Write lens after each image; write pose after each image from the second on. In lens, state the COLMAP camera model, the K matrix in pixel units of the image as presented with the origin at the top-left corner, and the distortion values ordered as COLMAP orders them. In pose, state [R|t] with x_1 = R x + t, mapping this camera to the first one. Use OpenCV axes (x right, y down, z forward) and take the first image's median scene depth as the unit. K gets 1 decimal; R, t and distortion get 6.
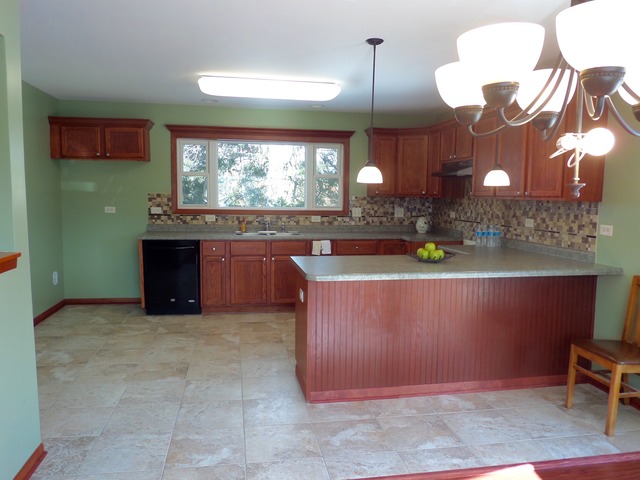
lens RADIAL K [[491.6, 0, 317.8], [0, 491.6, 239.8], [0, 0, 1]] dist [-0.017095, -0.006175]
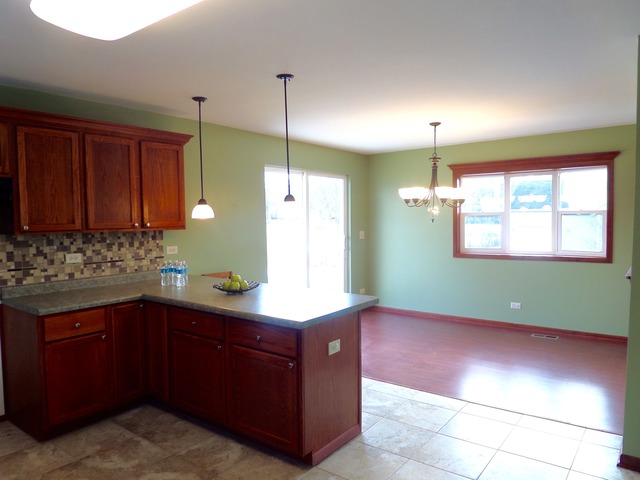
lens RADIAL K [[468.7, 0, 320.3], [0, 468.7, 240.3], [0, 0, 1]] dist [-0.020677, -0.004258]
pose [[-0.682170, -0.045287, 0.729790, -0.457361], [0.068625, 0.989709, 0.125564, -0.132825], [-0.727966, 0.135738, -0.672042, 1.157748]]
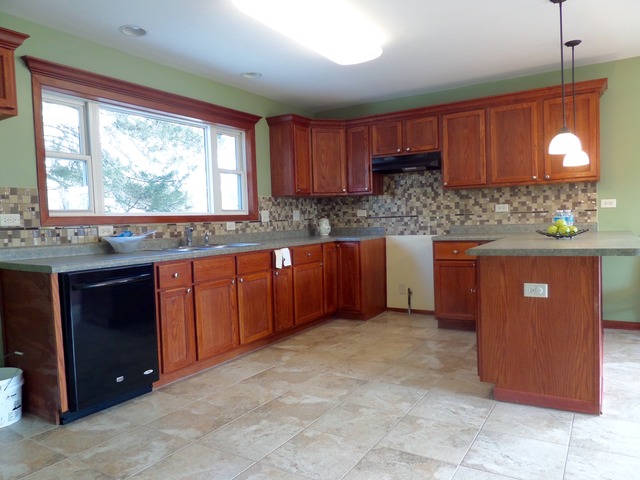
lens RADIAL K [[468.7, 0, 320.4], [0, 468.7, 243.7], [0, 0, 1]] dist [-0.020677, -0.004258]
pose [[0.658946, -0.073928, 0.748548, -0.607443], [0.112761, 0.993621, -0.001132, 0.001166], [-0.743690, 0.085153, 0.663079, 0.567037]]
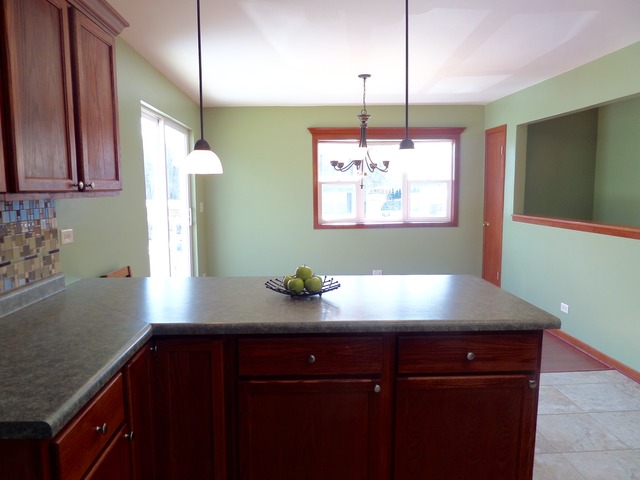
lens RADIAL K [[468.7, 0, 322.5], [0, 468.7, 243.4], [0, 0, 1]] dist [-0.020677, -0.004258]
pose [[-0.992769, -0.023558, 0.117710, 0.102693], [0.001567, 0.977929, 0.208931, -0.112550], [-0.120034, 0.207605, -0.970820, 1.201994]]
